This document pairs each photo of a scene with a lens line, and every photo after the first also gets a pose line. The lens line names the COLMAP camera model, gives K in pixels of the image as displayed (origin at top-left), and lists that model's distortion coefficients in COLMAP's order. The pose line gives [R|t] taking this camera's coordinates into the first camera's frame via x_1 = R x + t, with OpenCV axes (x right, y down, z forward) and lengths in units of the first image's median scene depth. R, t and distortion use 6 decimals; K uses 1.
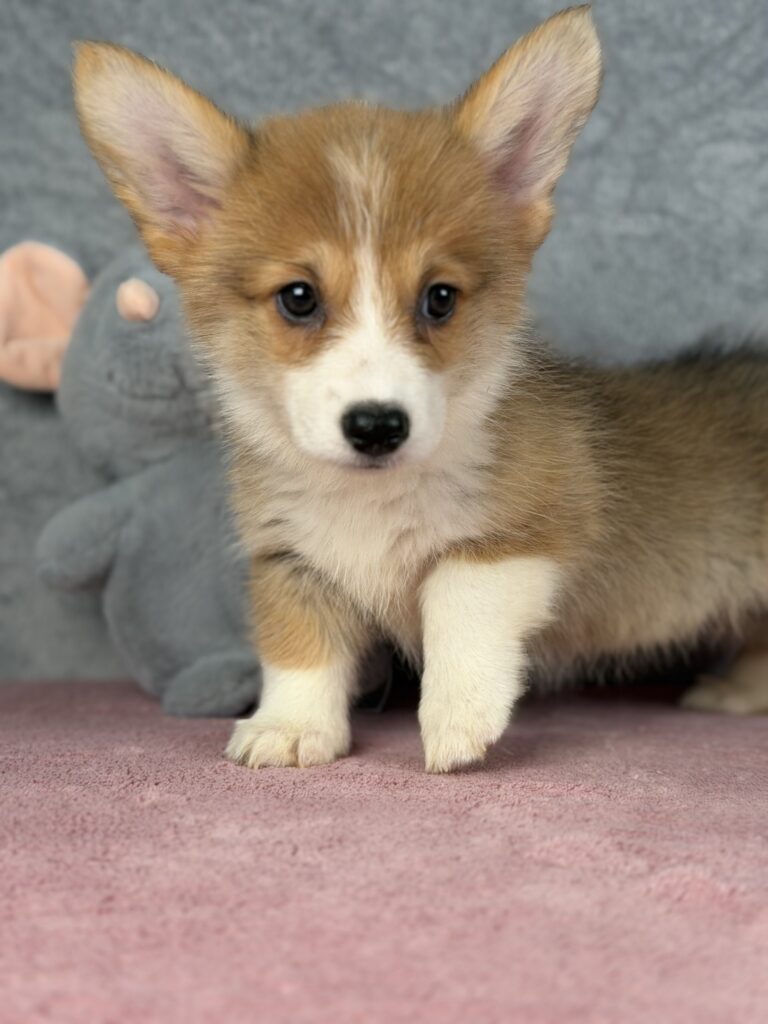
lens RADIAL K [[1540.7, 0, 374.1], [0, 1540.7, 497.3], [0, 0, 1]] dist [0.118156, 0.000000]
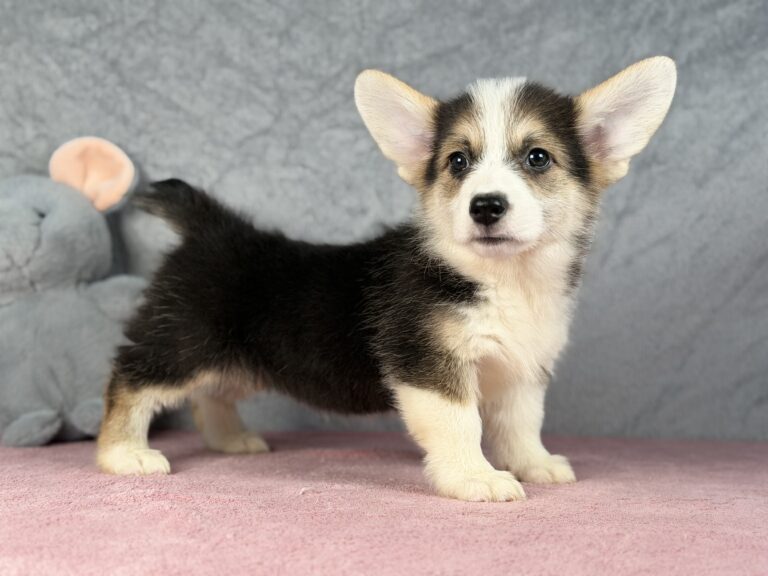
lens RADIAL K [[1154.2, 0, 390.0], [0, 1154.2, 277.6], [0, 0, 1]] dist [0.117181, 0.000000]
pose [[0.999536, 0.003406, 0.030253, 0.248575], [-0.002679, 0.999708, -0.024013, -0.022280], [-0.030326, 0.023921, 0.999254, -0.348330]]
